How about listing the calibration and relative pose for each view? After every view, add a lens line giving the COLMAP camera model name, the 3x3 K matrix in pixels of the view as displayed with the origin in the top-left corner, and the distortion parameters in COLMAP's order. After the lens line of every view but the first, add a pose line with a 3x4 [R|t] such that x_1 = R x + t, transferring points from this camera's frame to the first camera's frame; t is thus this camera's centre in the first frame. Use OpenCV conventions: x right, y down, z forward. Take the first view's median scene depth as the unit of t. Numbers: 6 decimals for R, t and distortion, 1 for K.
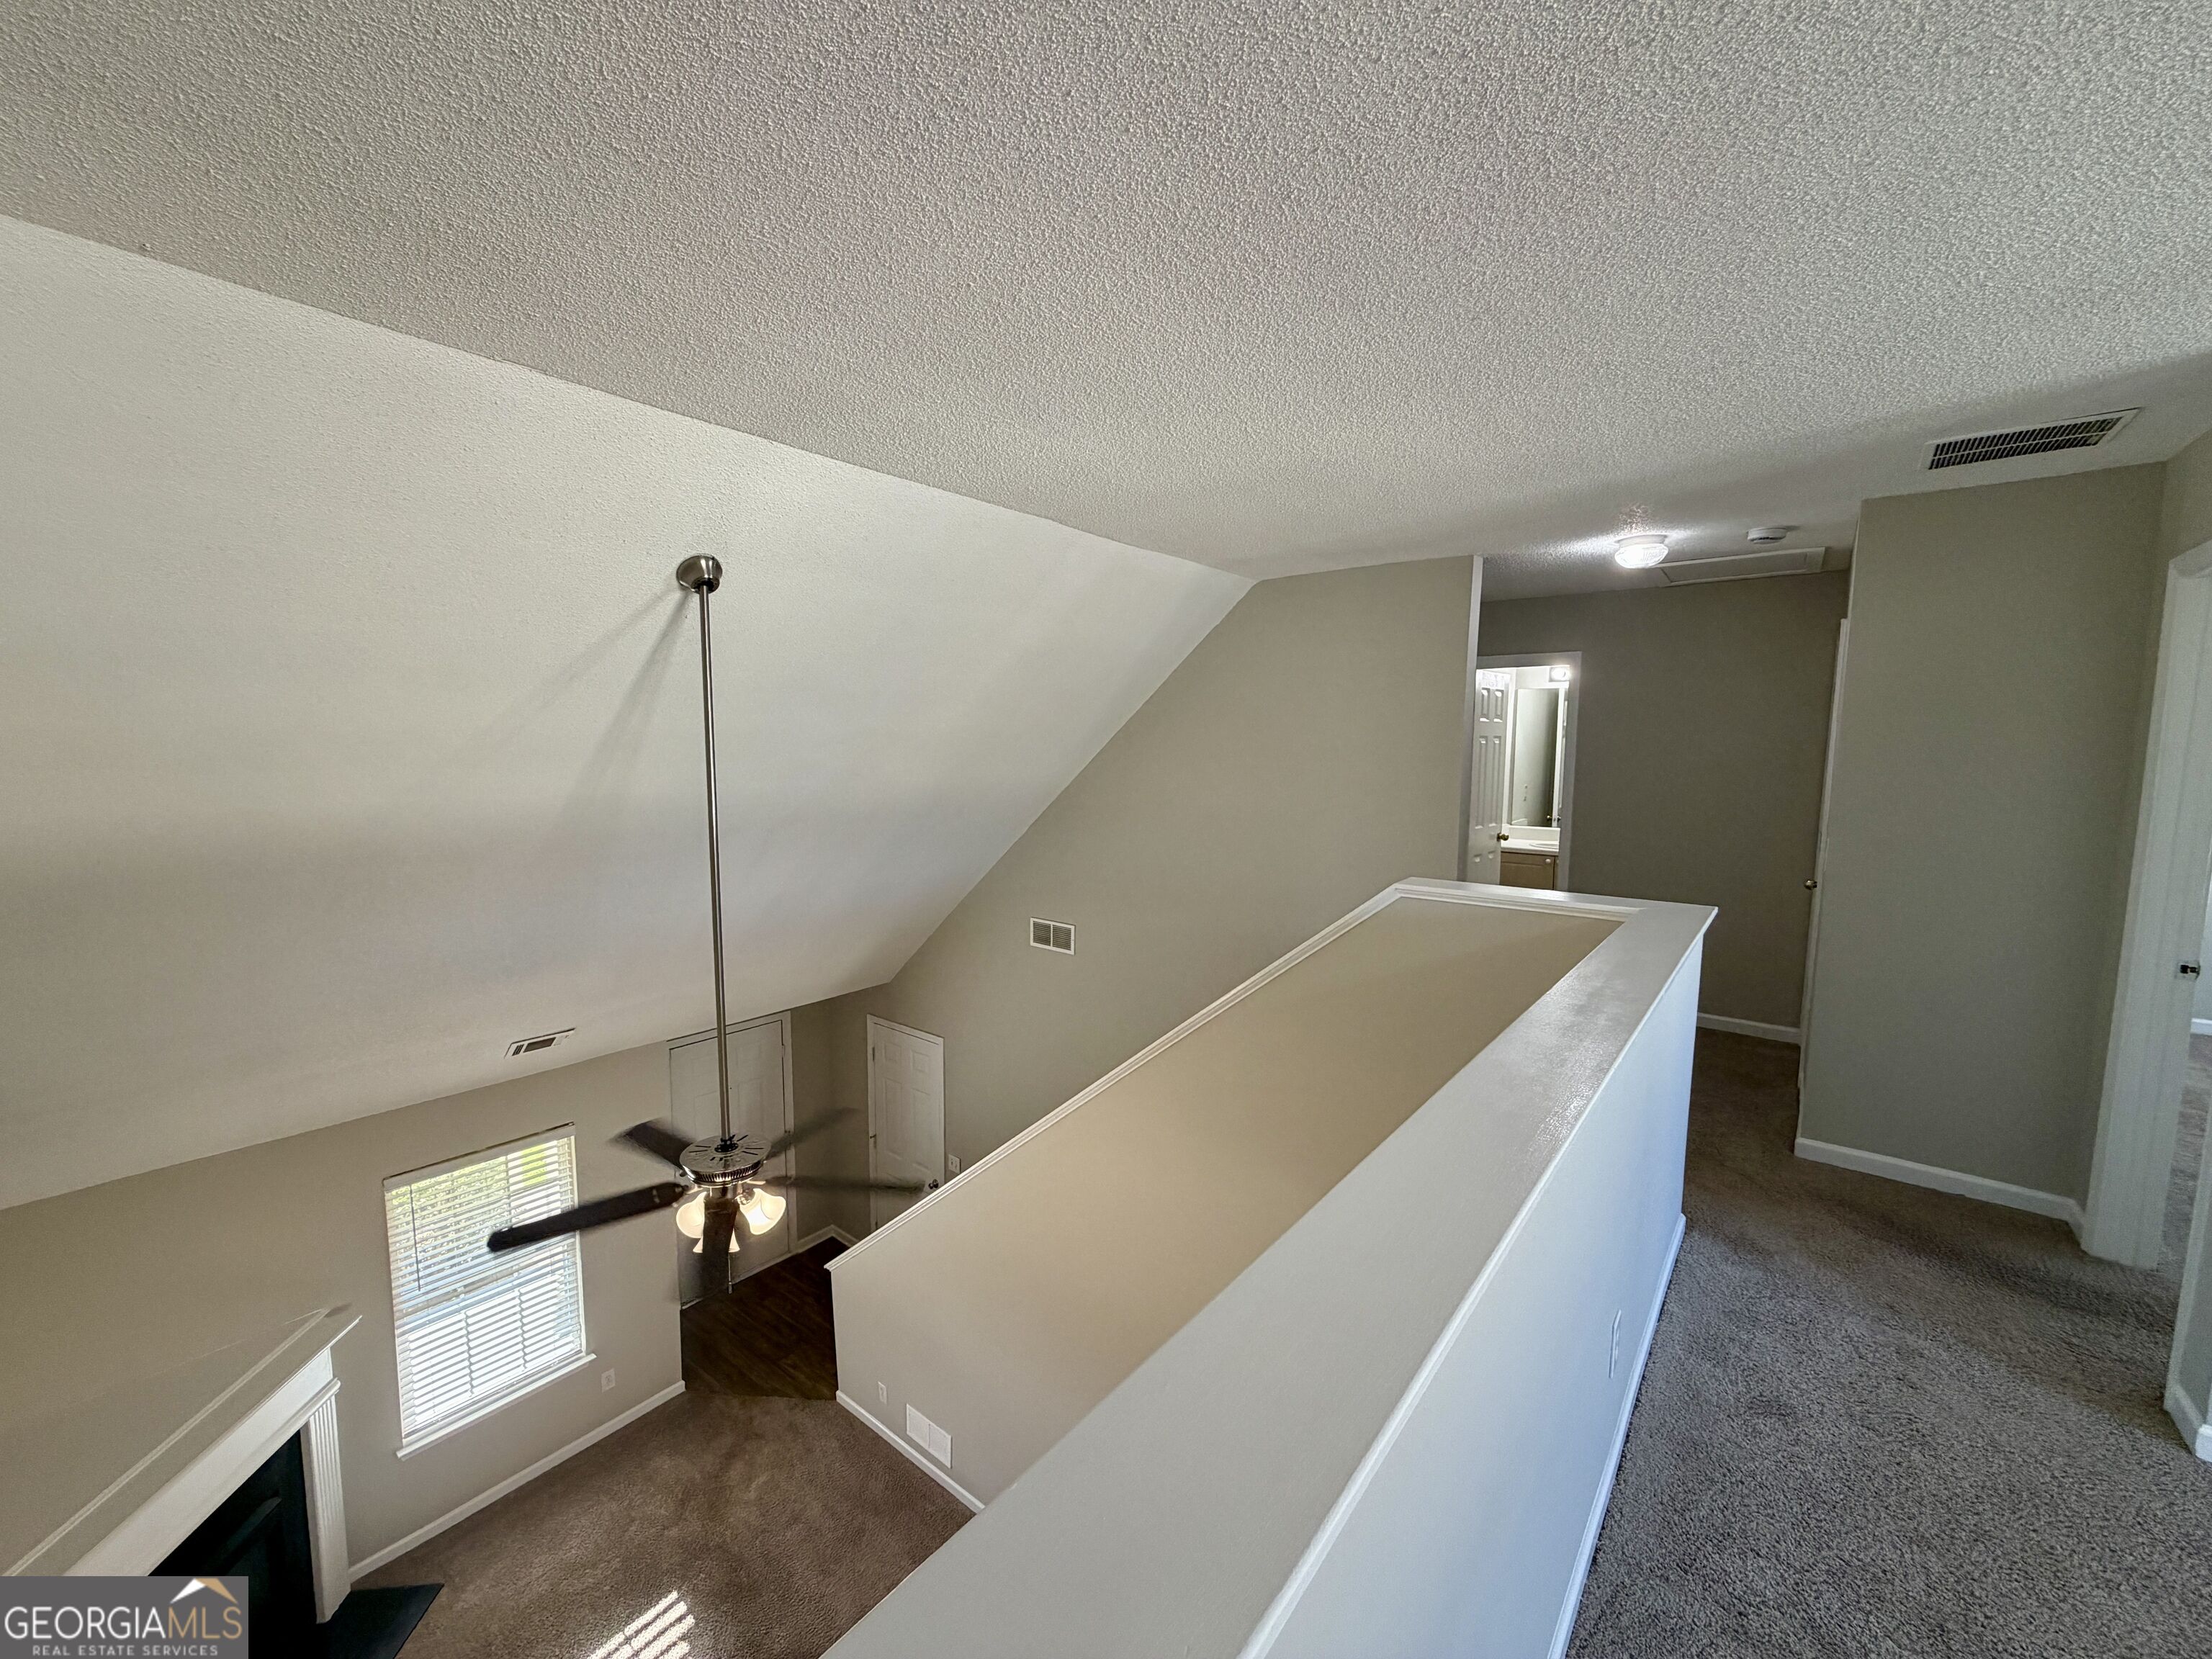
lens RADIAL K [[881.7, 0, 1103.3], [0, 881.7, 828.3], [0, 0, 1]] dist [-0.000359, 0.000394]
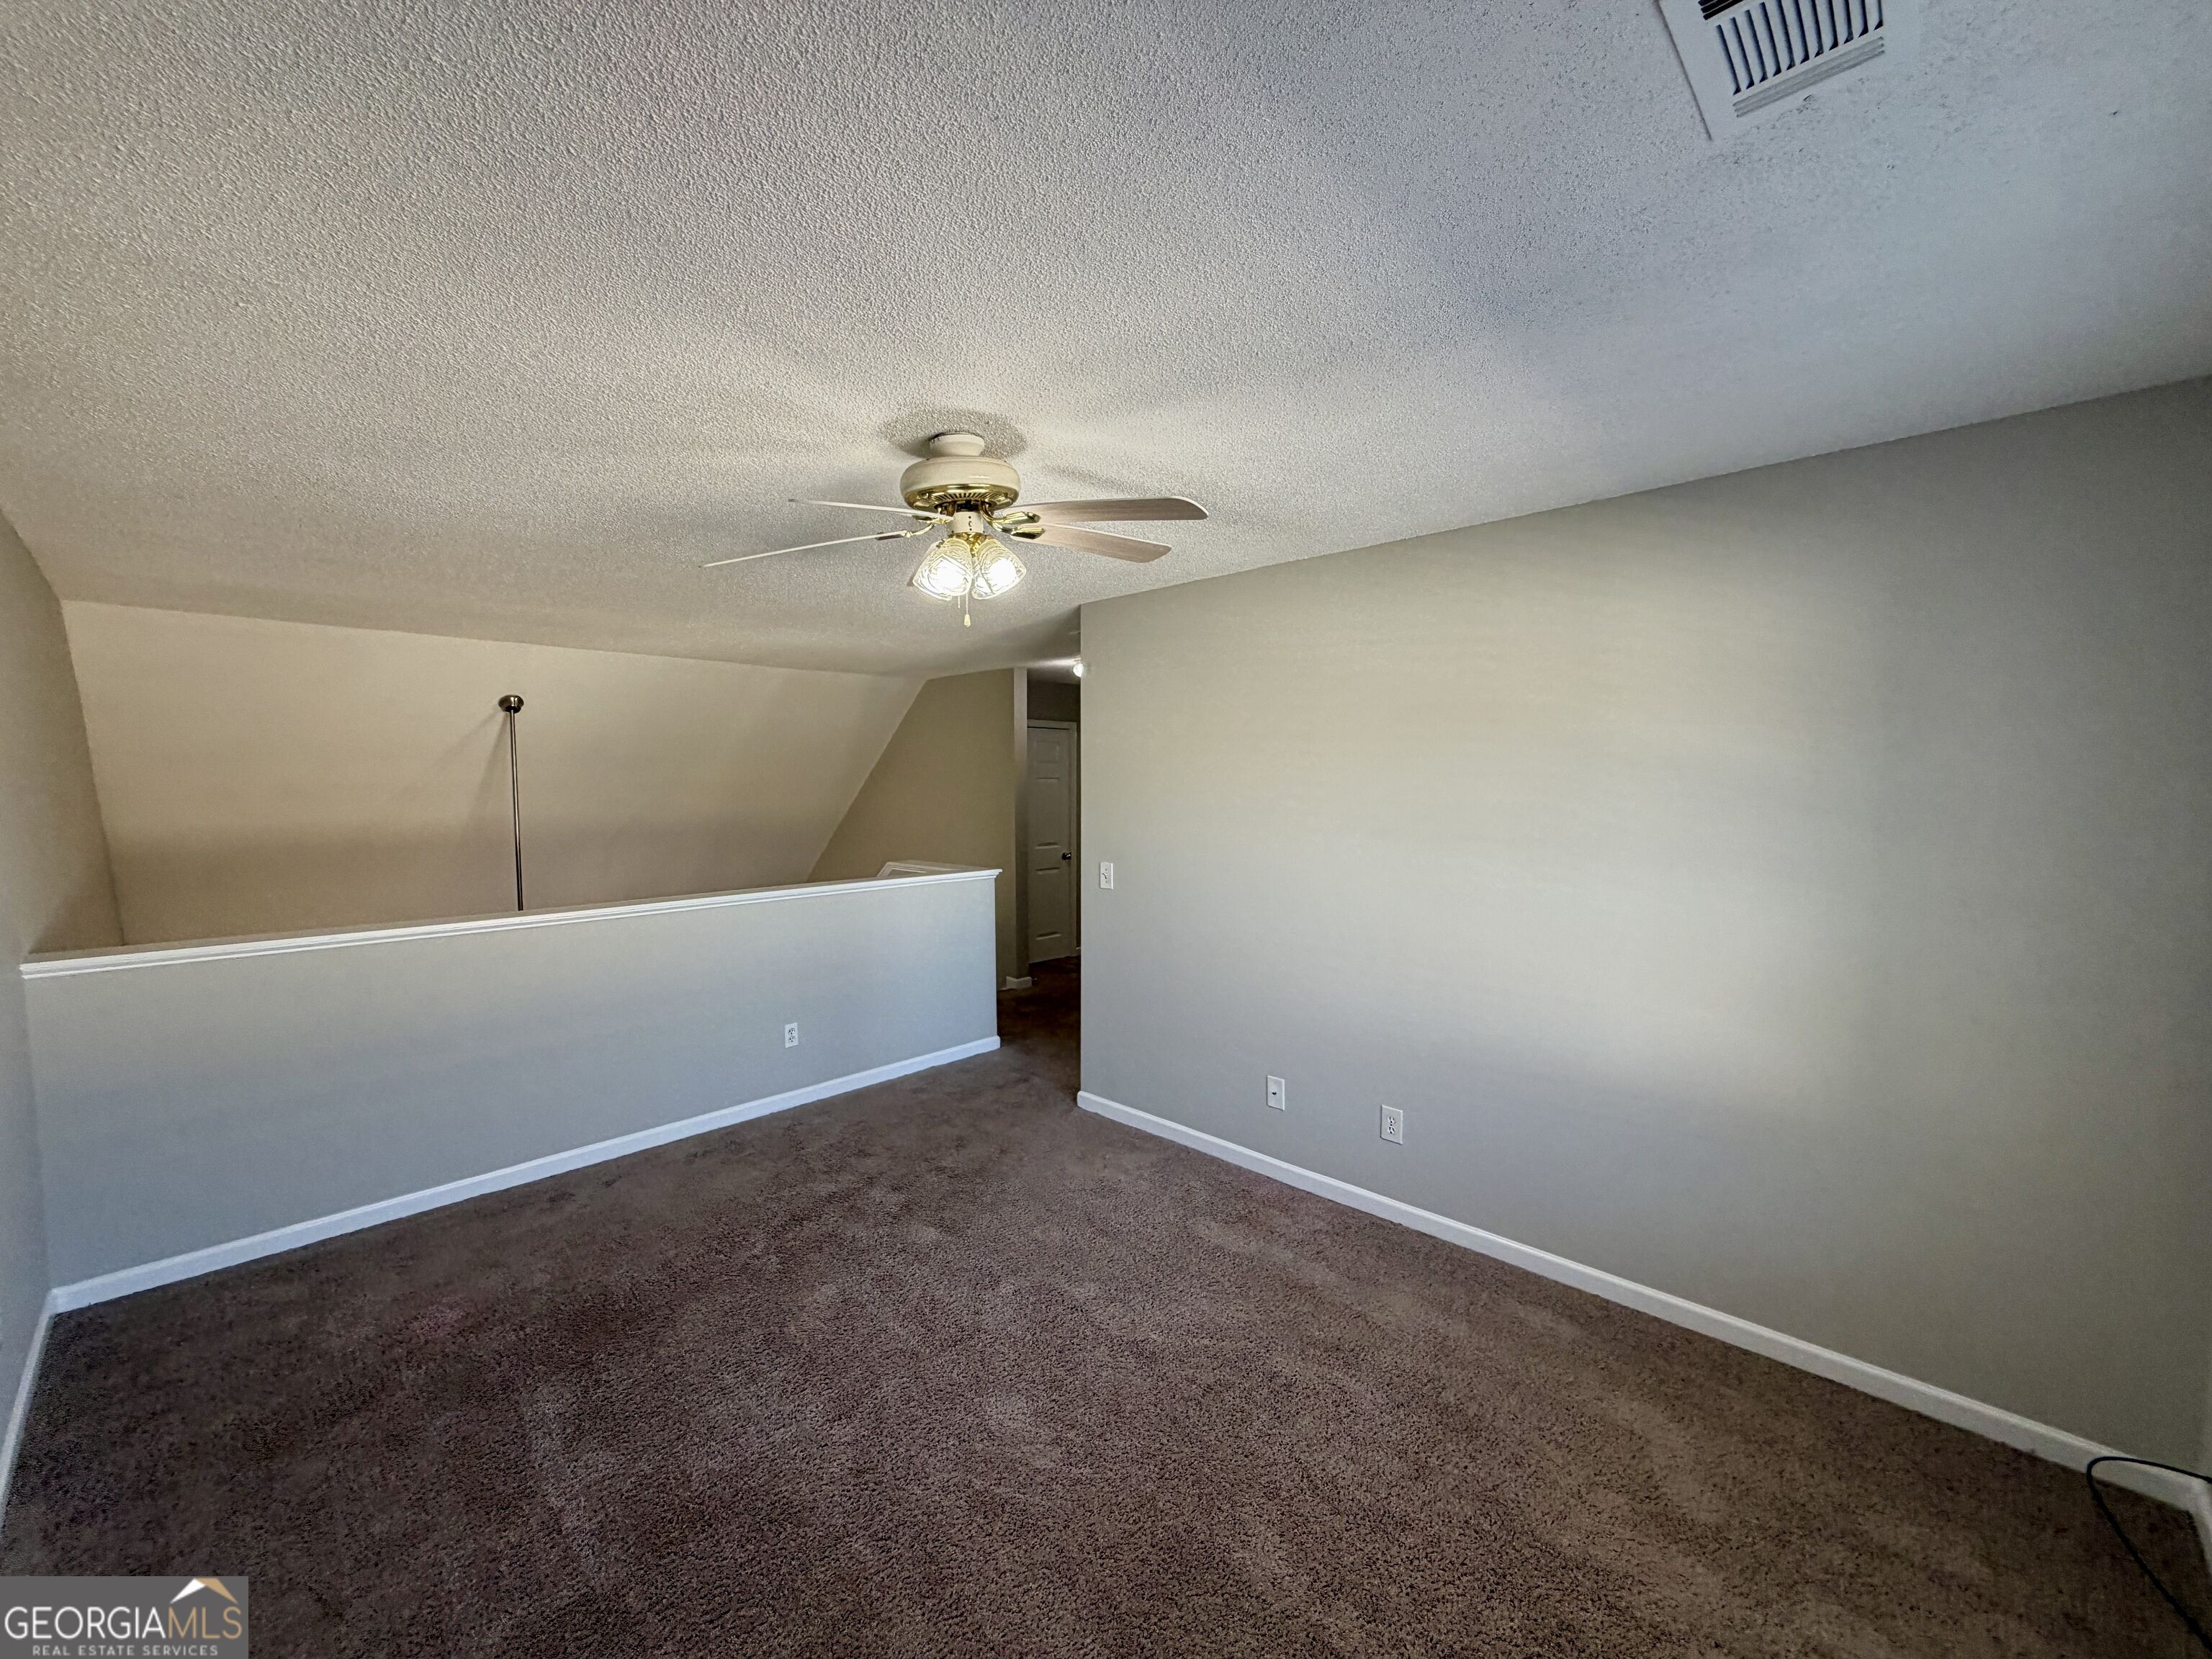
lens RADIAL K [[881.7, 0, 1103.3], [0, 881.7, 828.3], [0, 0, 1]] dist [-0.000359, 0.000394]
pose [[0.995958, -0.003027, -0.089774, 1.069173], [-0.001010, 0.998991, -0.044888, 0.083735], [0.089819, 0.044798, 0.994950, -0.868346]]
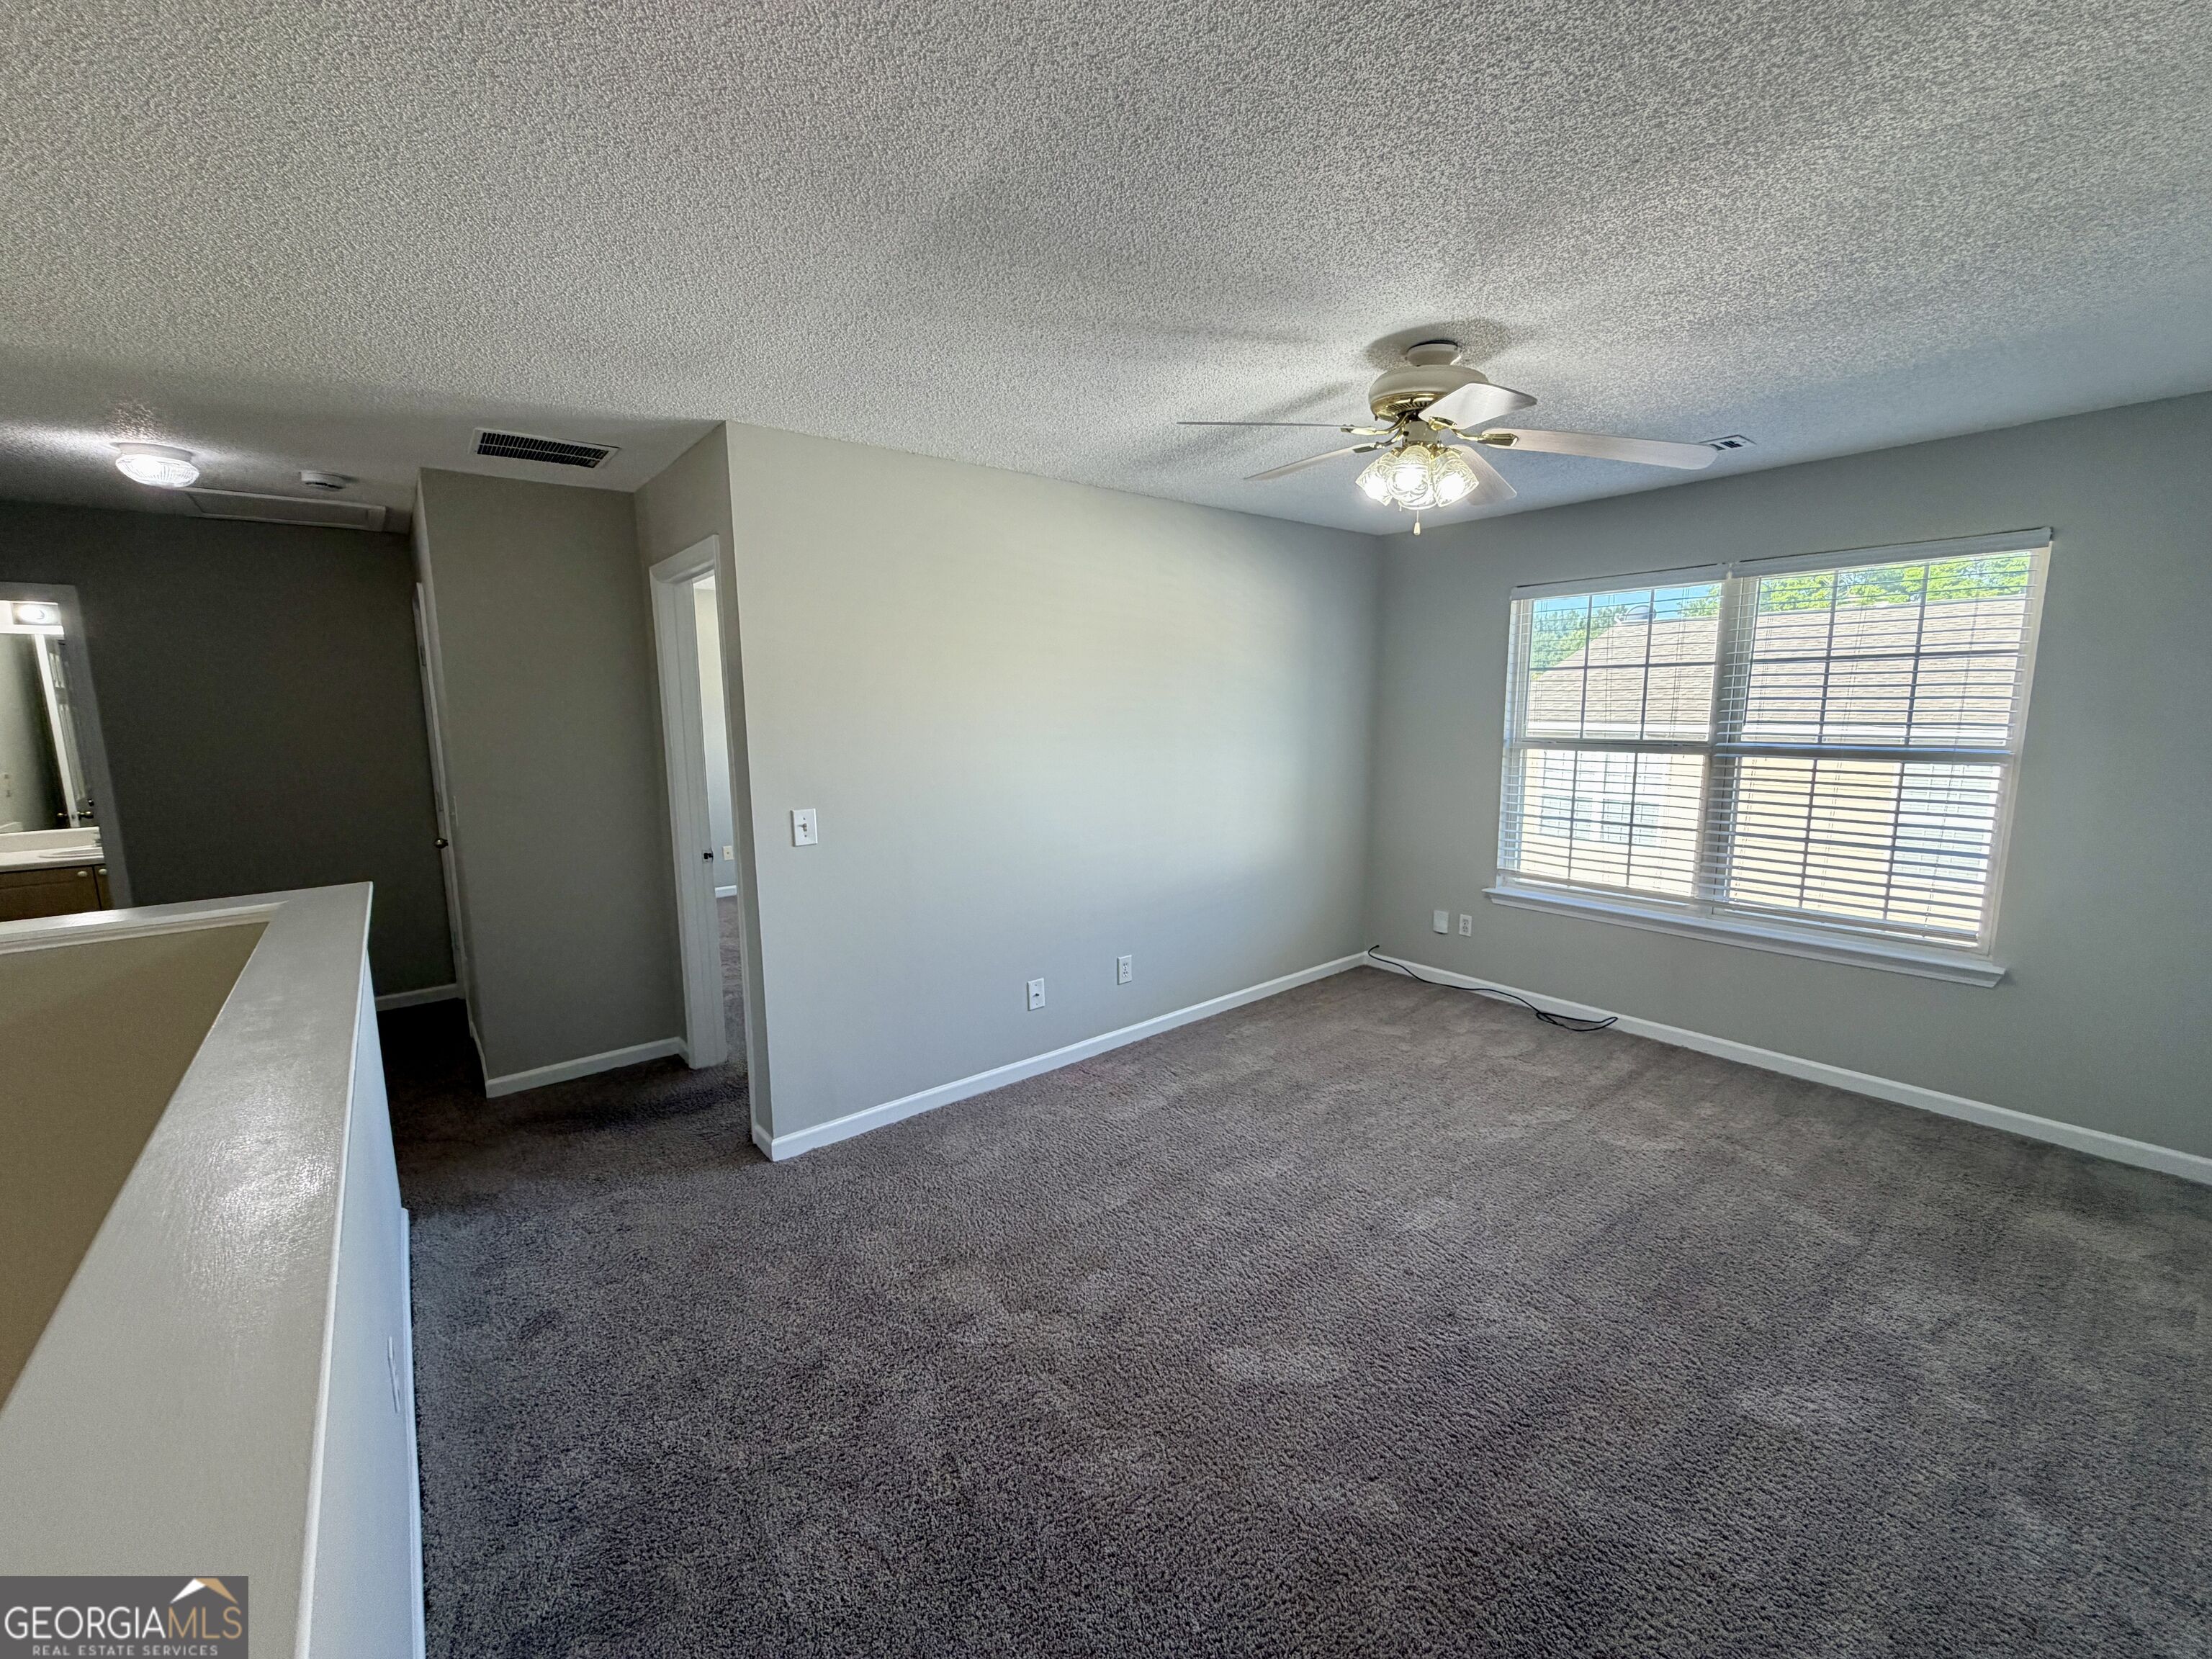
lens RADIAL K [[881.7, 0, 1103.3], [0, 881.7, 828.3], [0, 0, 1]] dist [-0.000359, 0.000394]
pose [[0.209399, -0.150712, 0.966146, -0.035461], [0.111226, 0.985309, 0.129594, -0.001343], [-0.971484, 0.080324, 0.223085, 0.031996]]
